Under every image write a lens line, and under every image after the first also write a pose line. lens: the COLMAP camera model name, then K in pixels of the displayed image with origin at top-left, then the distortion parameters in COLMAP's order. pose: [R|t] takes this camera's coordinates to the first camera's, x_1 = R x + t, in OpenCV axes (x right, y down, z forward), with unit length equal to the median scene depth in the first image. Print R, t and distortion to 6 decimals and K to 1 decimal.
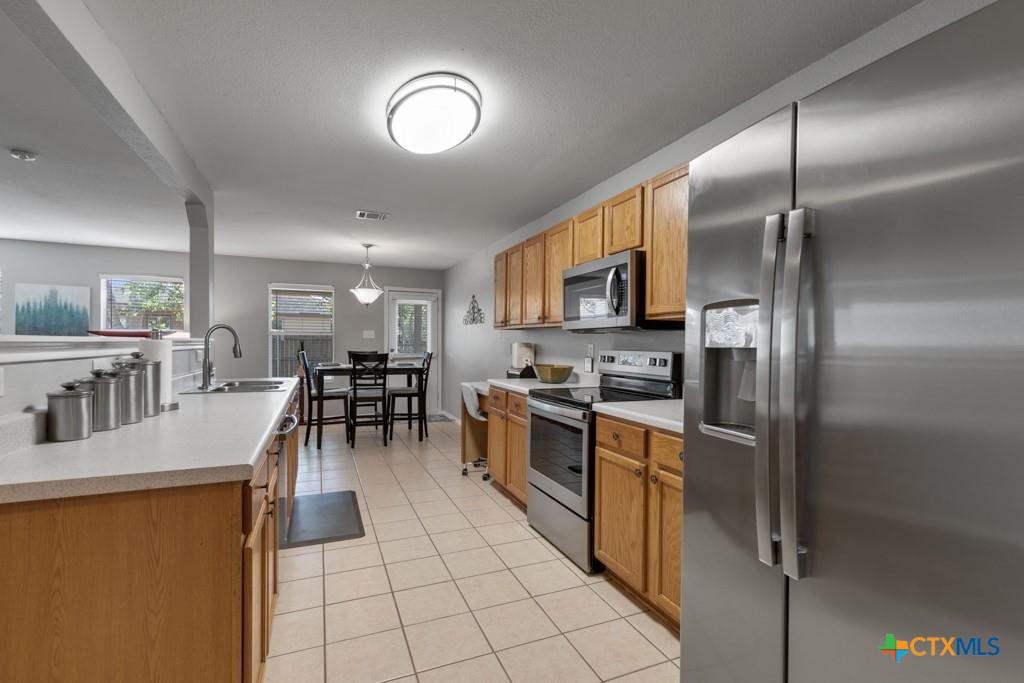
lens RADIAL K [[463.3, 0, 521.6], [0, 463.3, 345.1], [0, 0, 1]] dist [0.010600, -0.003348]
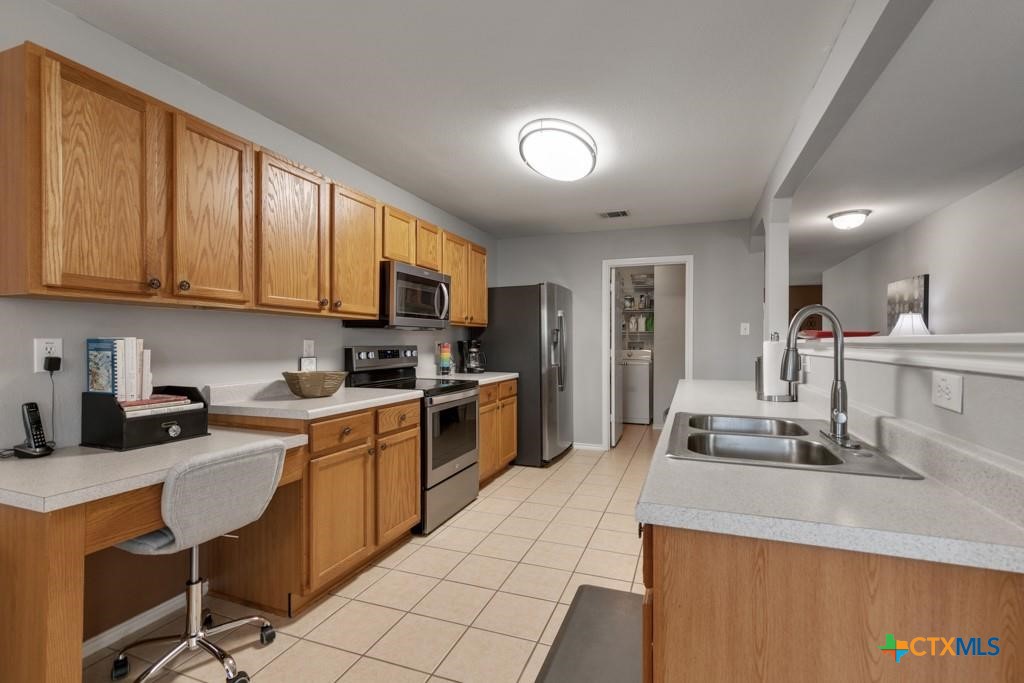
lens RADIAL K [[463.3, 0, 521.1], [0, 463.3, 342.6], [0, 0, 1]] dist [0.010600, -0.003348]
pose [[-0.729866, -0.013261, 0.683462, -0.819730], [-0.006604, 0.999902, 0.012348, -0.013323], [-0.683559, 0.004499, -0.729882, 1.693209]]
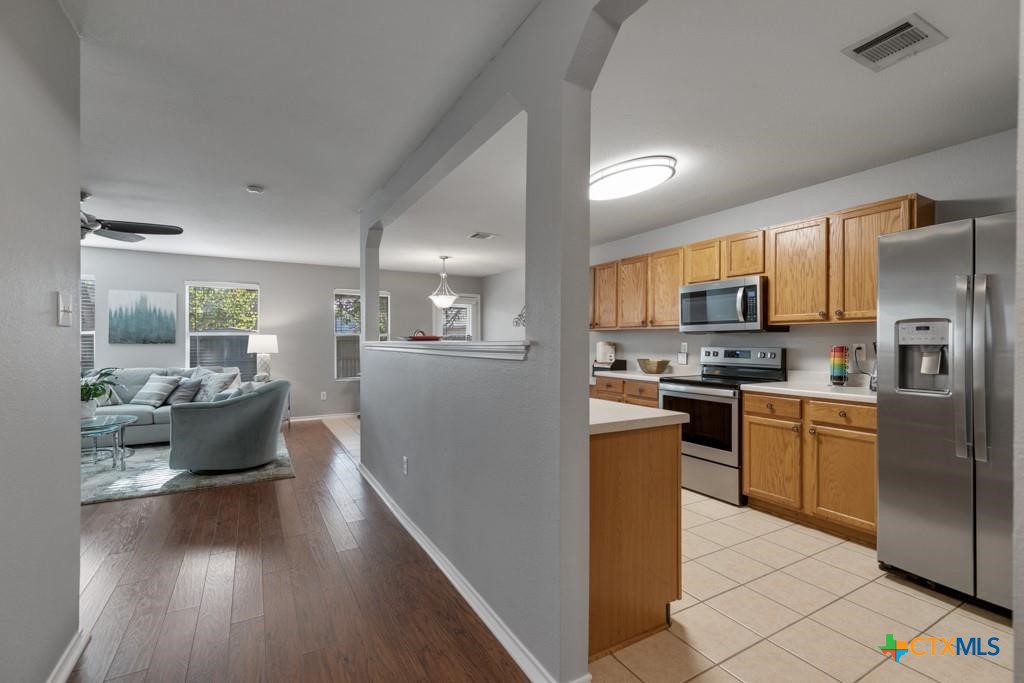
lens RADIAL K [[463.3, 0, 511.1], [0, 463.3, 339.2], [0, 0, 1]] dist [0.010600, -0.003348]
pose [[0.994155, -0.008131, 0.107653, -0.593322], [0.009149, 0.999918, -0.008966, -0.006007], [-0.107572, 0.009899, 0.994148, -0.284061]]
